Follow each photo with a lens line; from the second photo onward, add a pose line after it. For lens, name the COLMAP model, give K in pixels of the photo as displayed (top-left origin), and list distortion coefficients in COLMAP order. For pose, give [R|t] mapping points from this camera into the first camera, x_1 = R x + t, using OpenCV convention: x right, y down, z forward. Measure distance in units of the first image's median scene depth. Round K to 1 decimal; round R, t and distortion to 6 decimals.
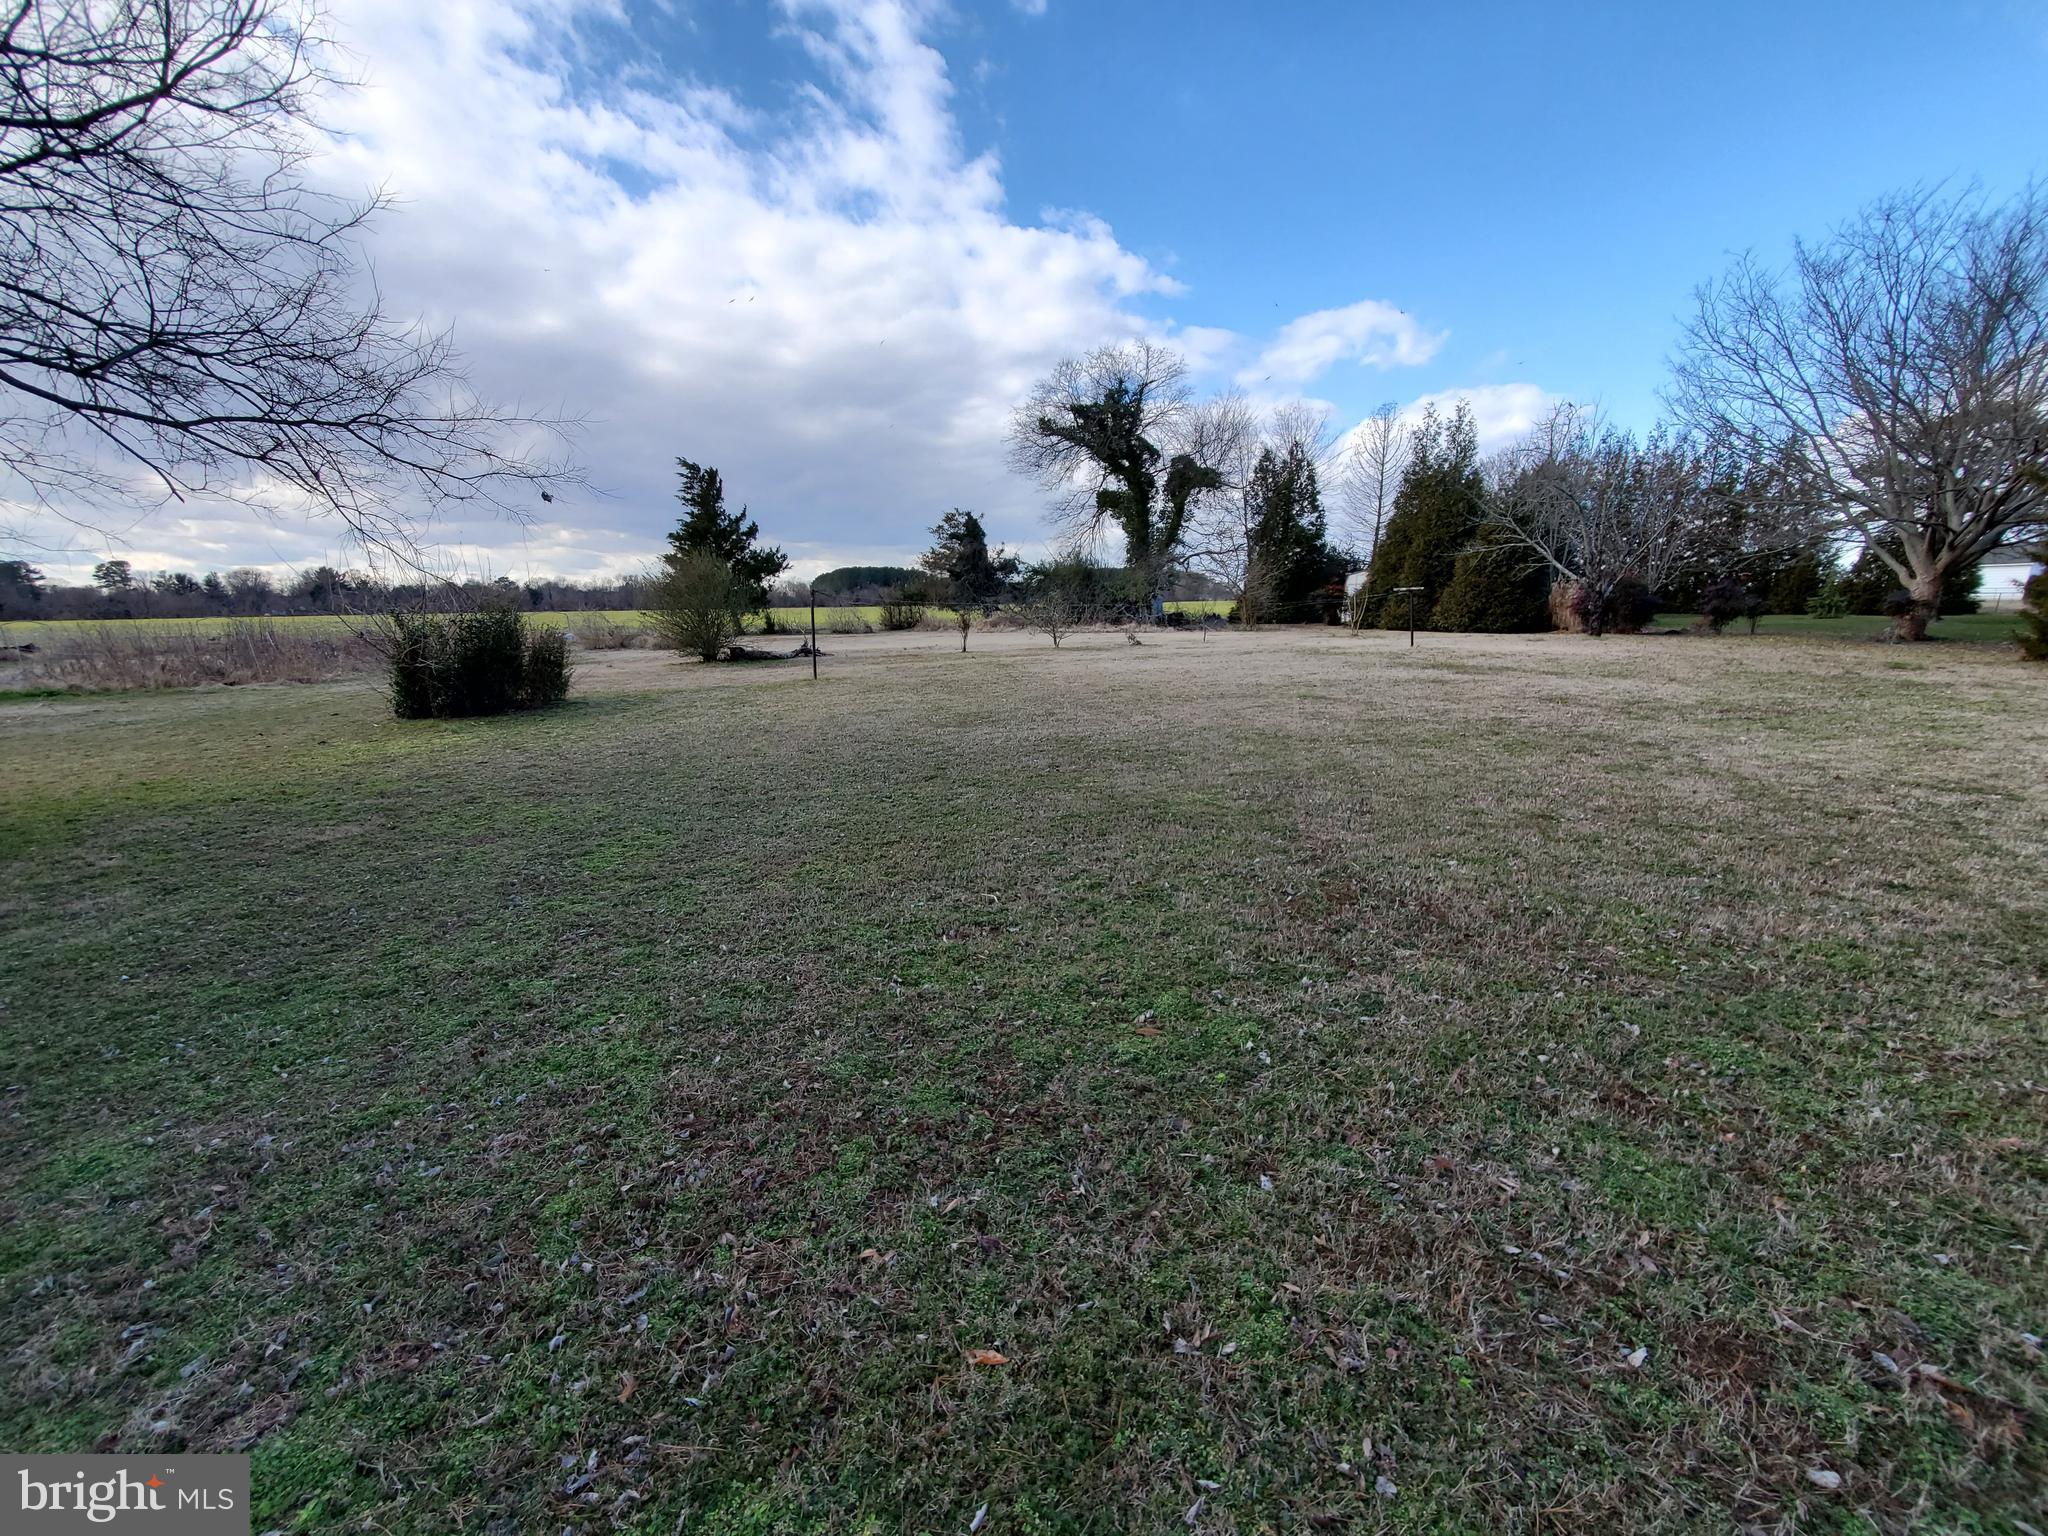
lens RADIAL K [[807.5, 0, 1006.2], [0, 807.5, 783.5], [0, 0, 1]] dist [0.007600, -0.001716]
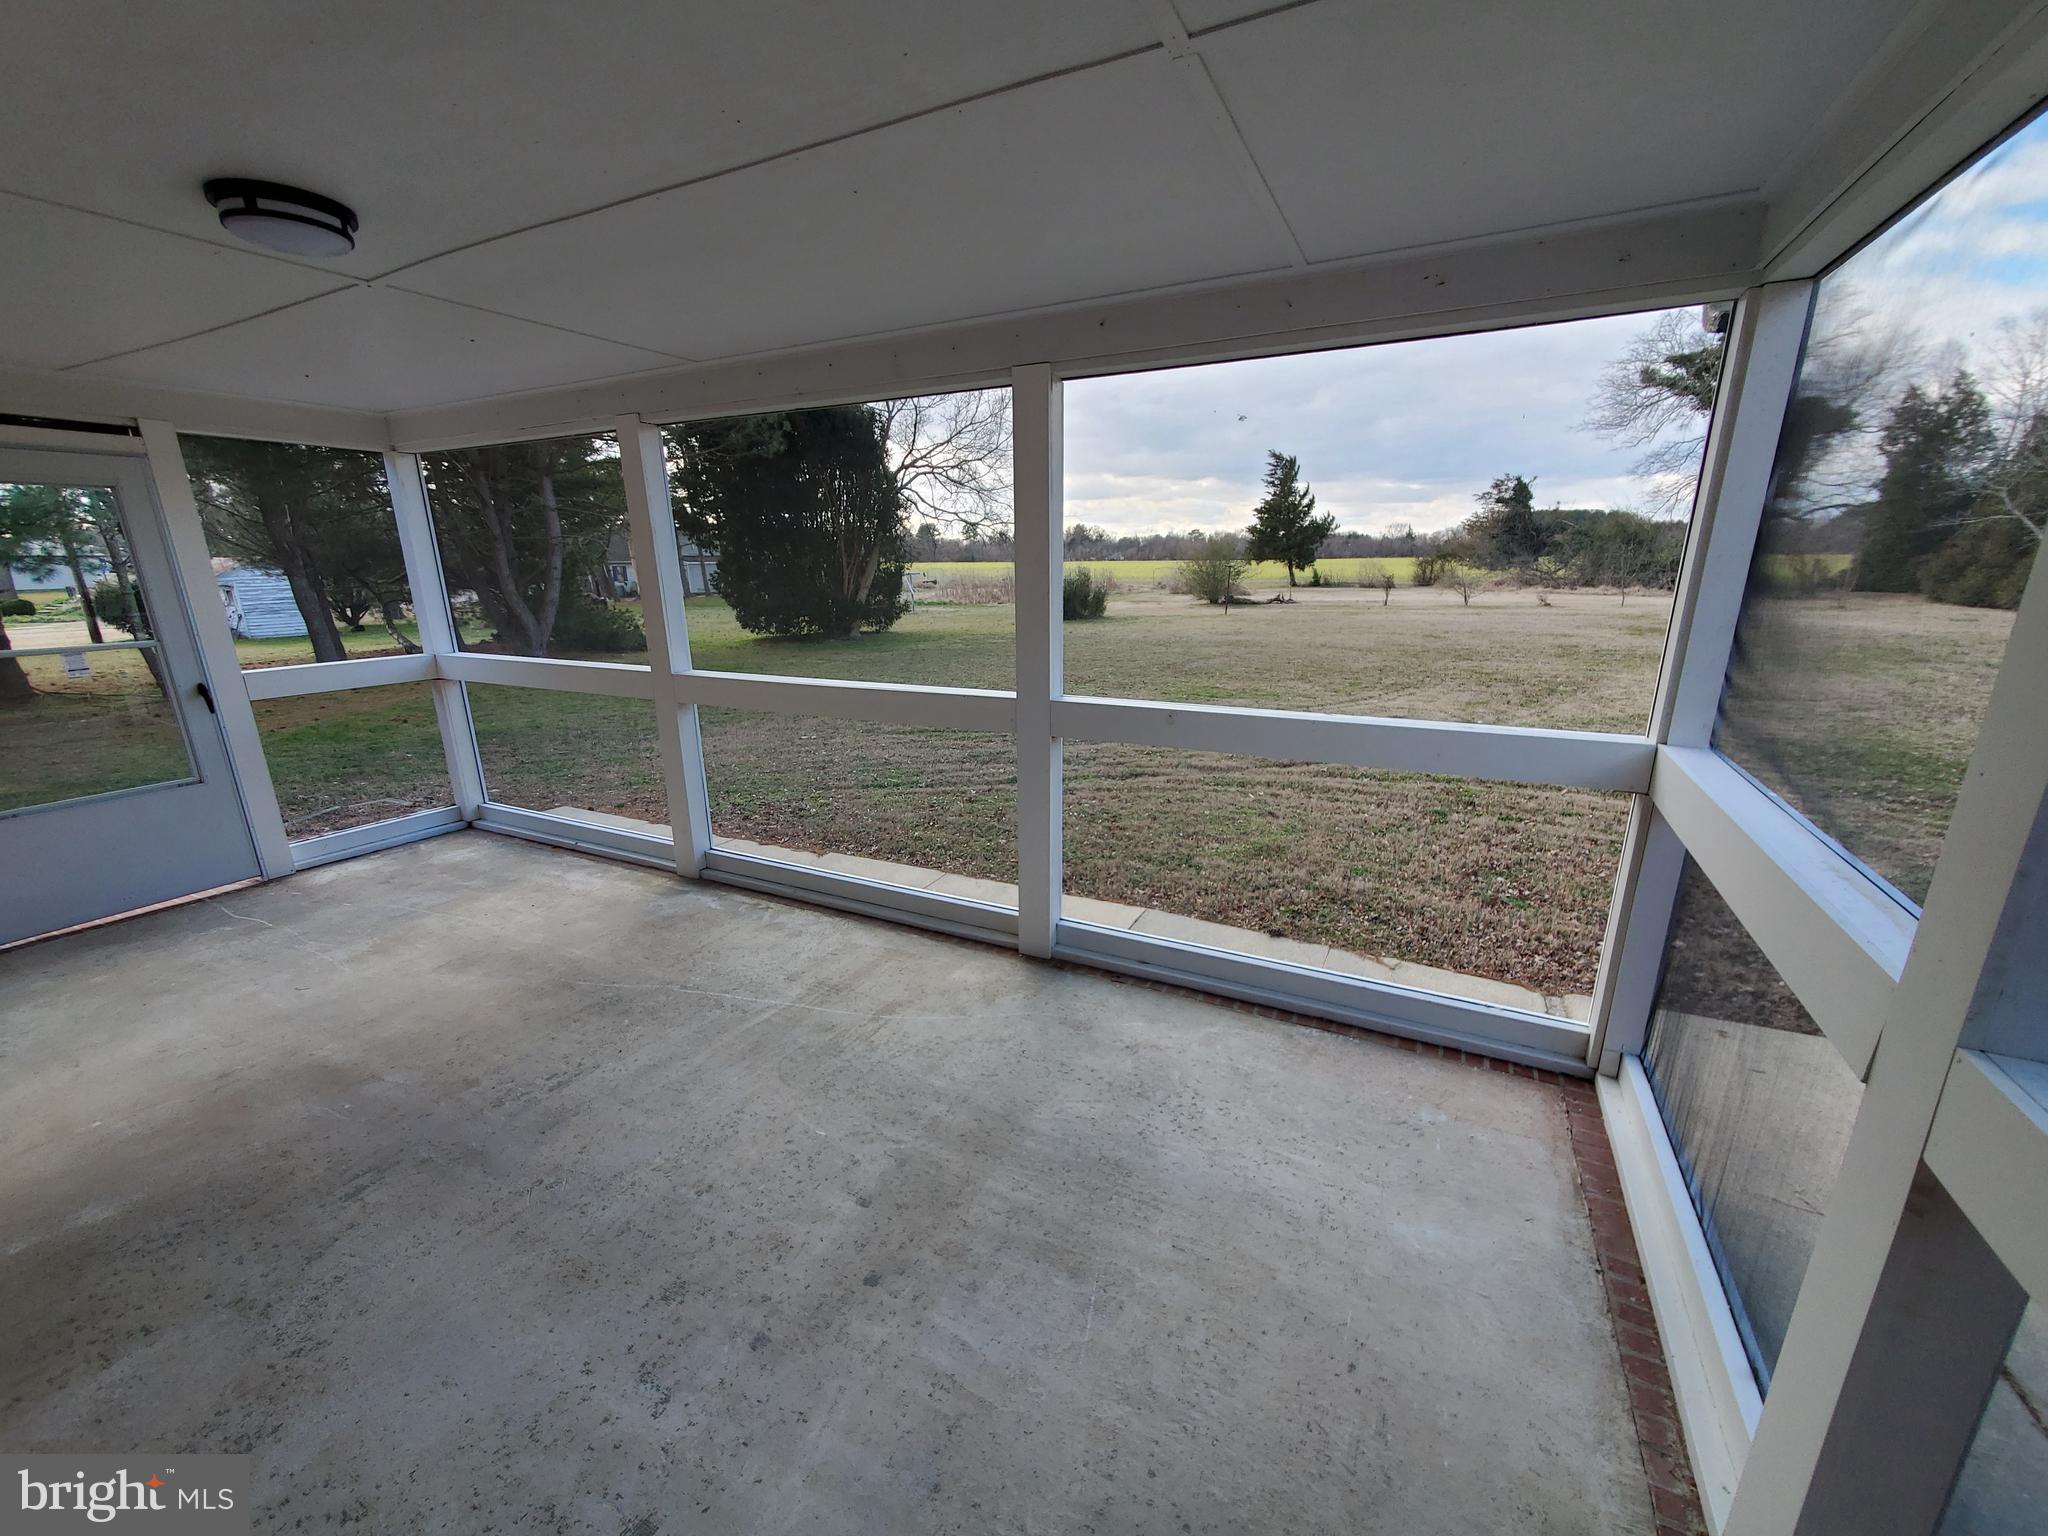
lens RADIAL K [[807.5, 0, 1026.9], [0, 807.5, 775.8], [0, 0, 1]] dist [0.007600, -0.001716]
pose [[0.731749, 0.184948, -0.656001, 0.274633], [-0.149142, 0.982604, 0.110664, 0.036520], [0.665056, 0.016859, 0.746603, -0.253051]]
